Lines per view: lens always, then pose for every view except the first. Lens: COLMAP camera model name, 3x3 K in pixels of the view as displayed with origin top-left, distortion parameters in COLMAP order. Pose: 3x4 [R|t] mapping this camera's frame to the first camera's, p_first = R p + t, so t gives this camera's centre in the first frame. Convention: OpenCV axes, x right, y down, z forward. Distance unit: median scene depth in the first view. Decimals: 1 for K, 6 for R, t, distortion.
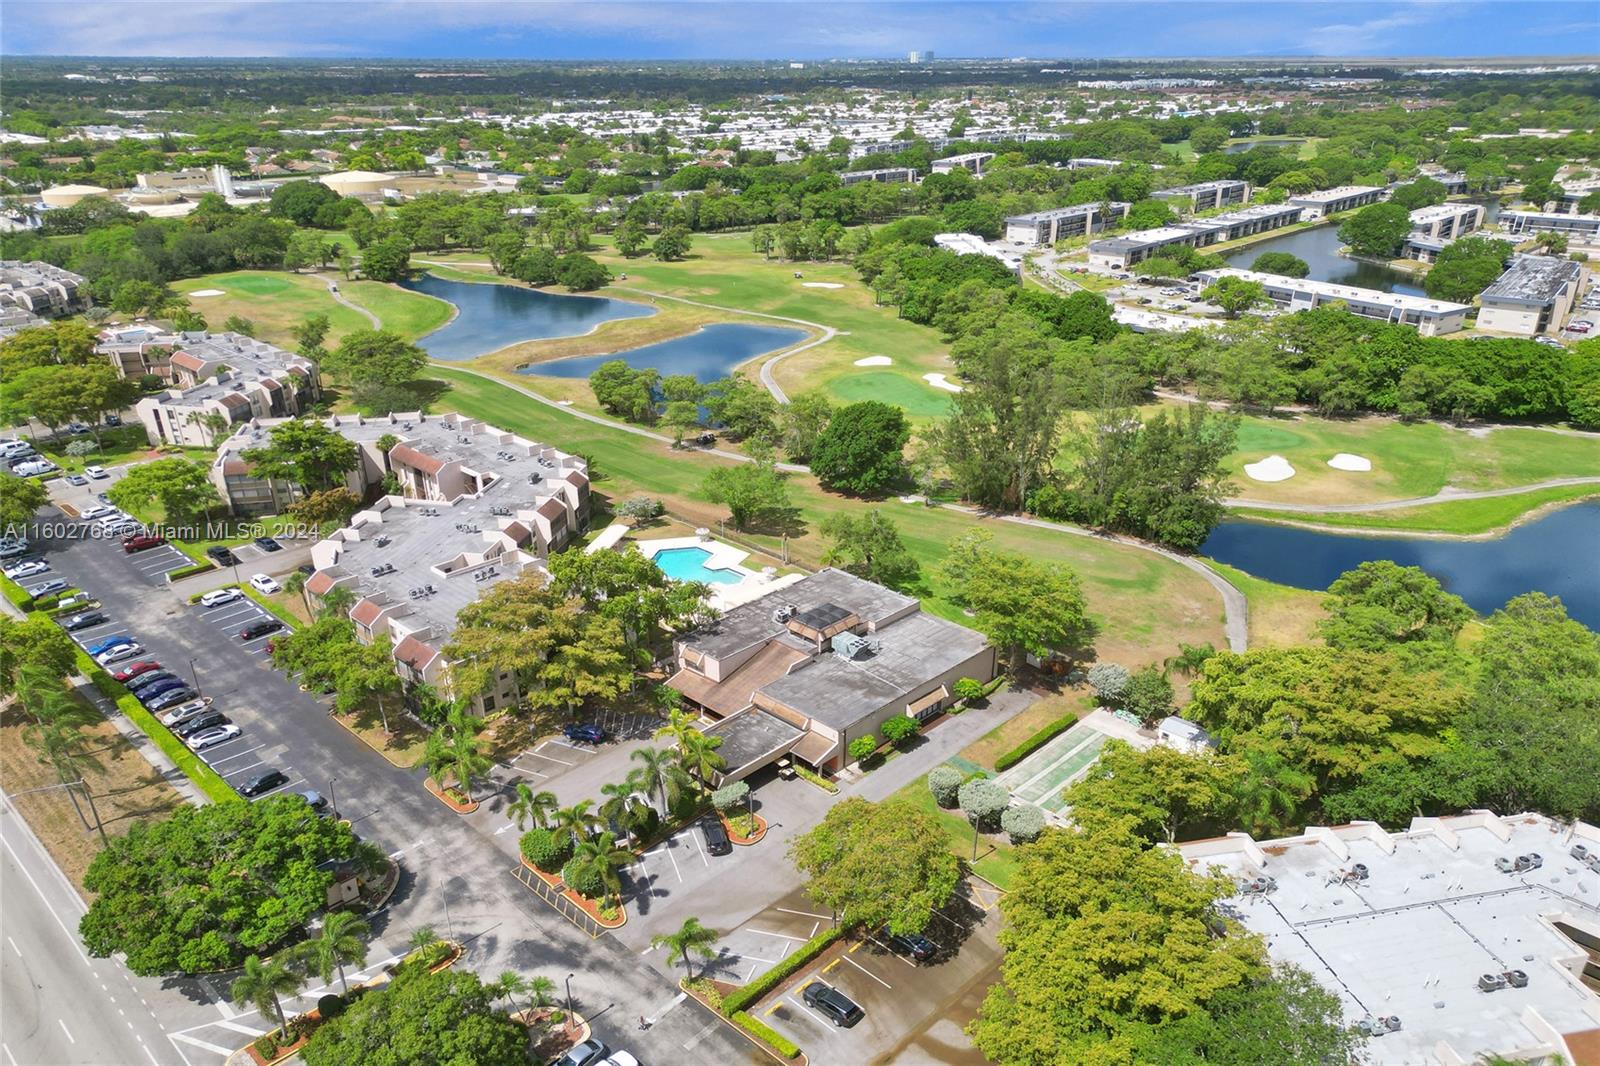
lens RADIAL K [[1156.6, 0, 796.5], [0, 1156.6, 593.1], [0, 0, 1]] dist [0.072640, -0.067147]
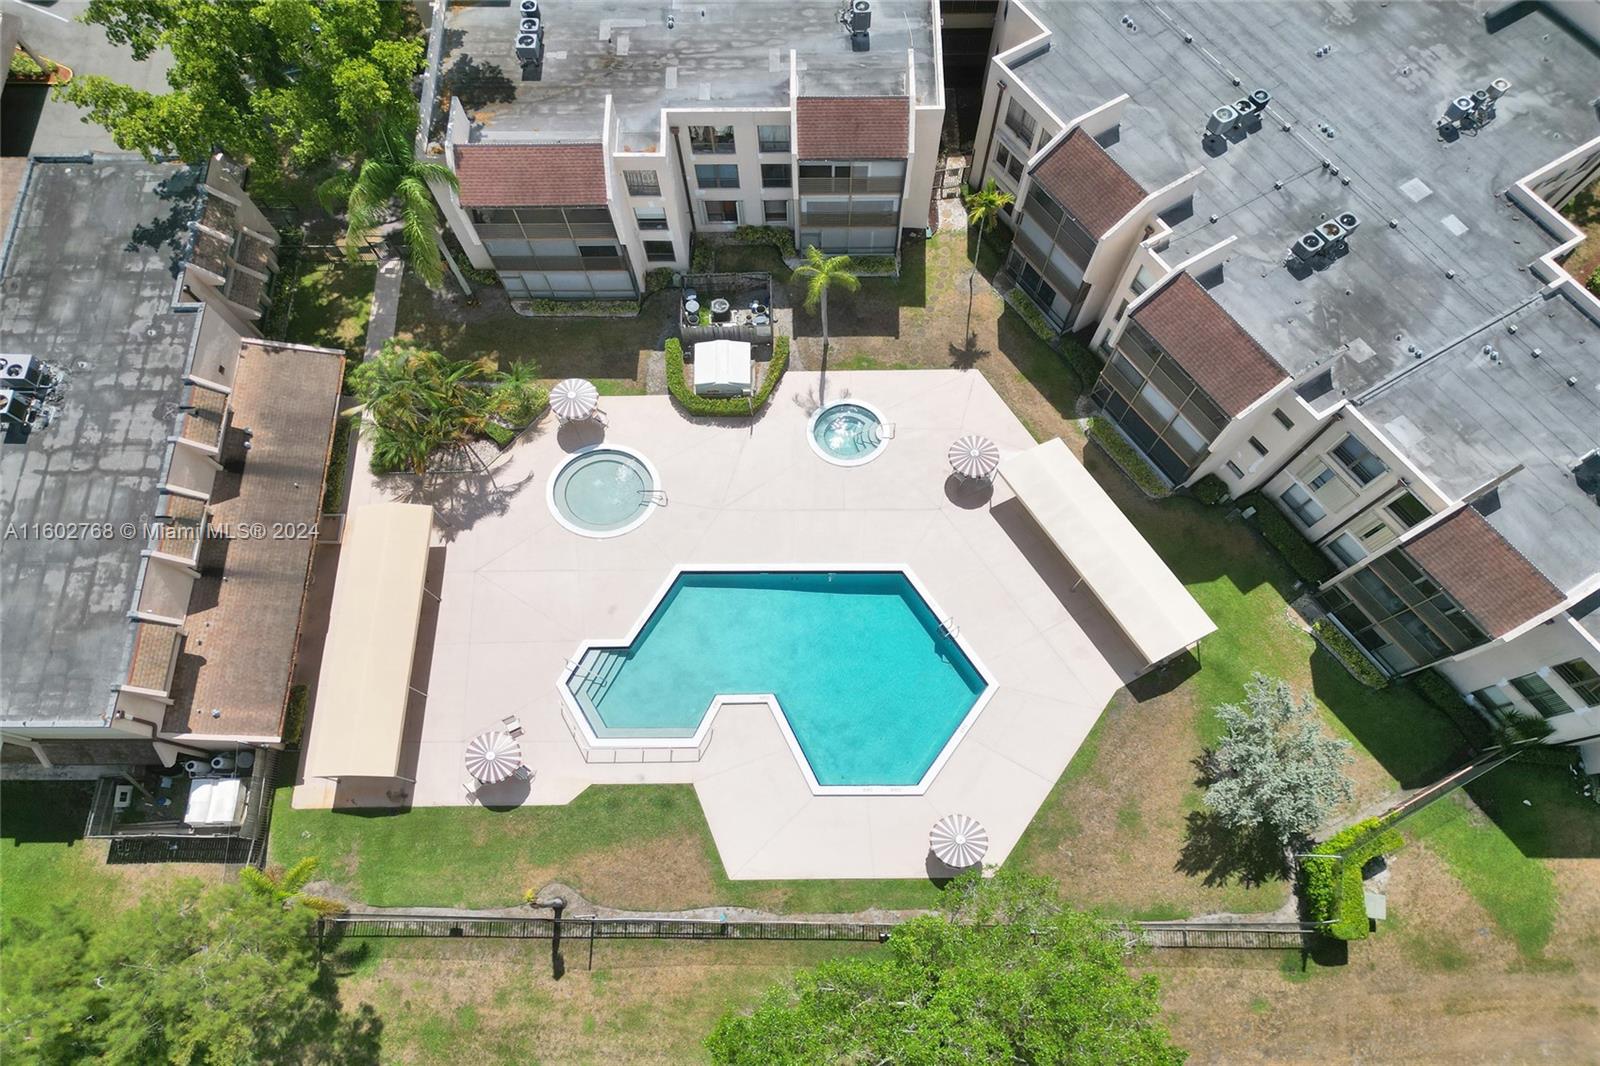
lens RADIAL K [[1207.3, 0, 733.5], [0, 1207.3, 711.7], [0, 0, 1]] dist [0.050448, -0.043874]
pose [[-0.740435, 0.633570, -0.224376, -0.001081], [-0.243952, 0.057738, 0.968067, -0.231532], [0.626294, 0.771528, 0.111810, 0.698076]]
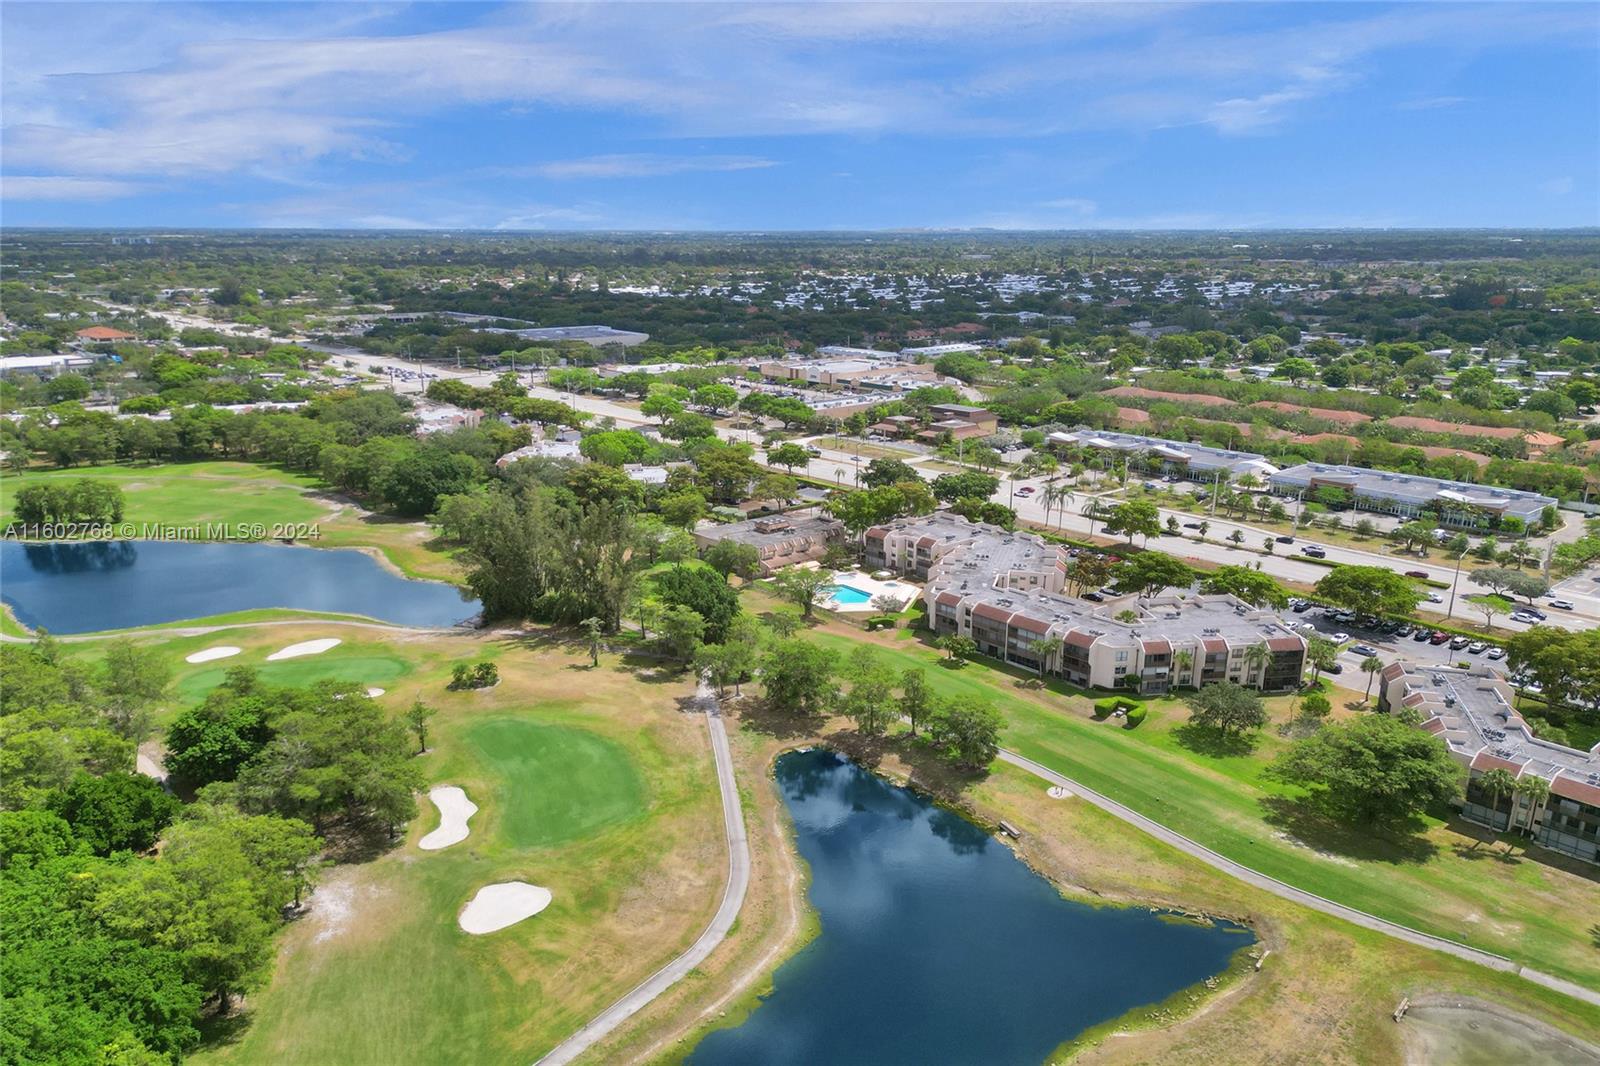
lens RADIAL K [[1187.4, 0, 790.1], [0, 1187.4, 565.4], [0, 0, 1]] dist [0.061776, -0.052350]
pose [[-0.995769, -0.024699, 0.088513, -0.110583], [0.038444, 0.762894, 0.645380, -0.757451], [-0.083467, 0.646052, -0.758716, 1.553672]]
